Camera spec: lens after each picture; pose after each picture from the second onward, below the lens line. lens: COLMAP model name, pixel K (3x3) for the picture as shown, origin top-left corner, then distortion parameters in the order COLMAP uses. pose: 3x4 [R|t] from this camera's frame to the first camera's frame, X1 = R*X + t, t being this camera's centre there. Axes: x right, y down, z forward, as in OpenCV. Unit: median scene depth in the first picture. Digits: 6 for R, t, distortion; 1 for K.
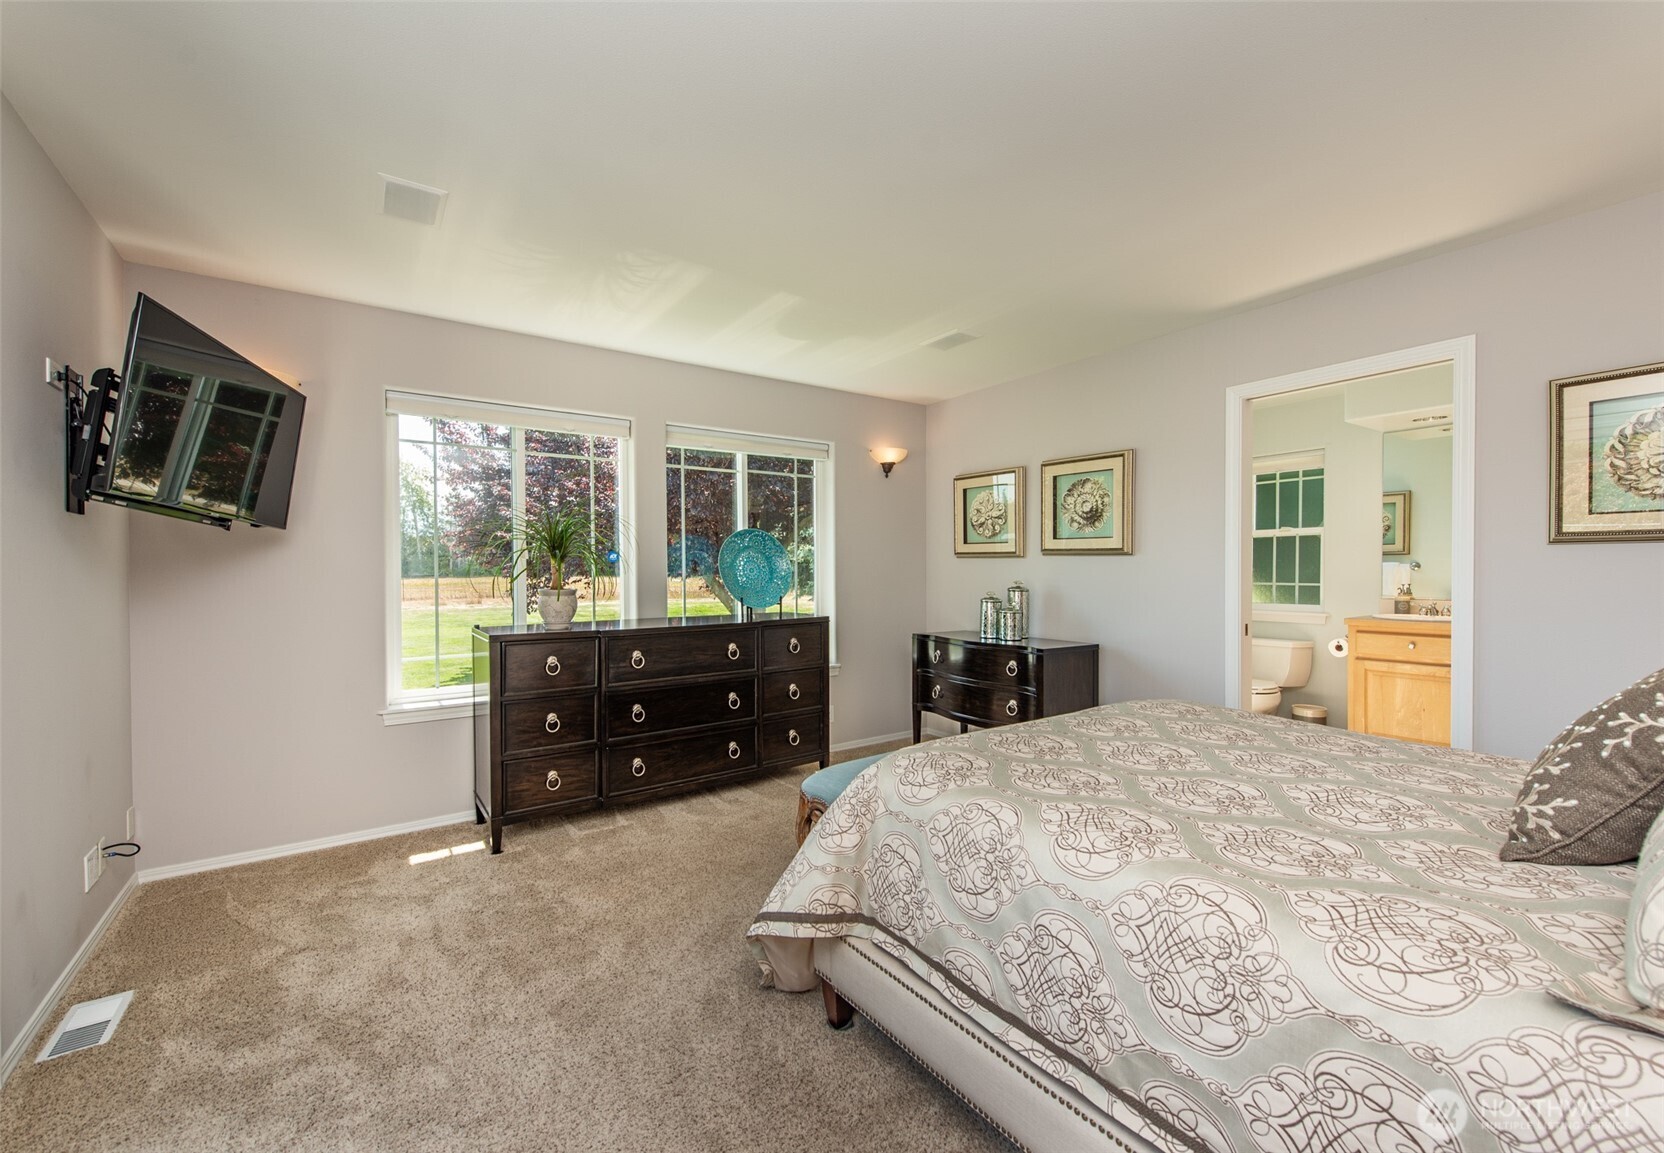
lens RADIAL K [[709.9, 0, 817.8], [0, 709.9, 575.7], [0, 0, 1]] dist [-0.001837, 0.000093]
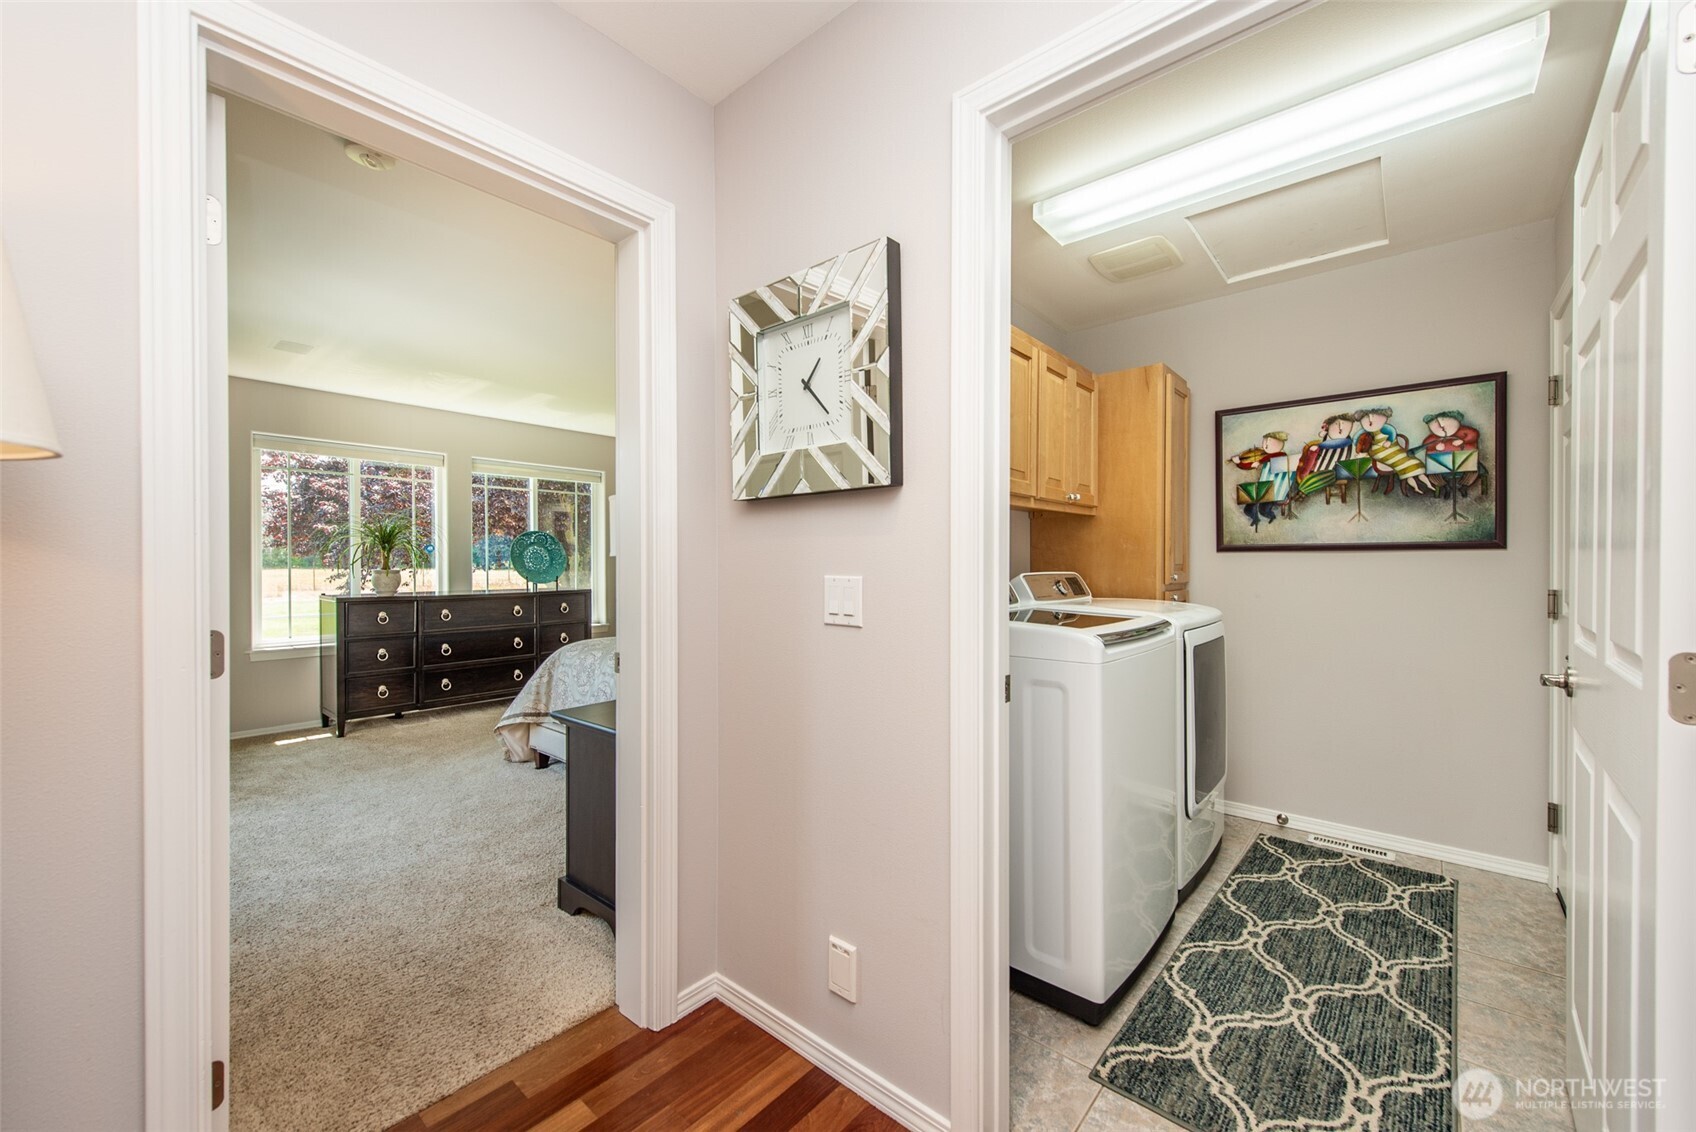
lens RADIAL K [[662.9, 0, 860.1], [0, 662.9, 567.0], [0, 0, 1]] dist [0.006919, -0.001587]
pose [[0.962124, 0.002377, 0.272604, 0.211932], [-0.001858, 0.999996, -0.002164, 0.012871], [-0.272608, 0.001576, 0.962124, -0.619353]]
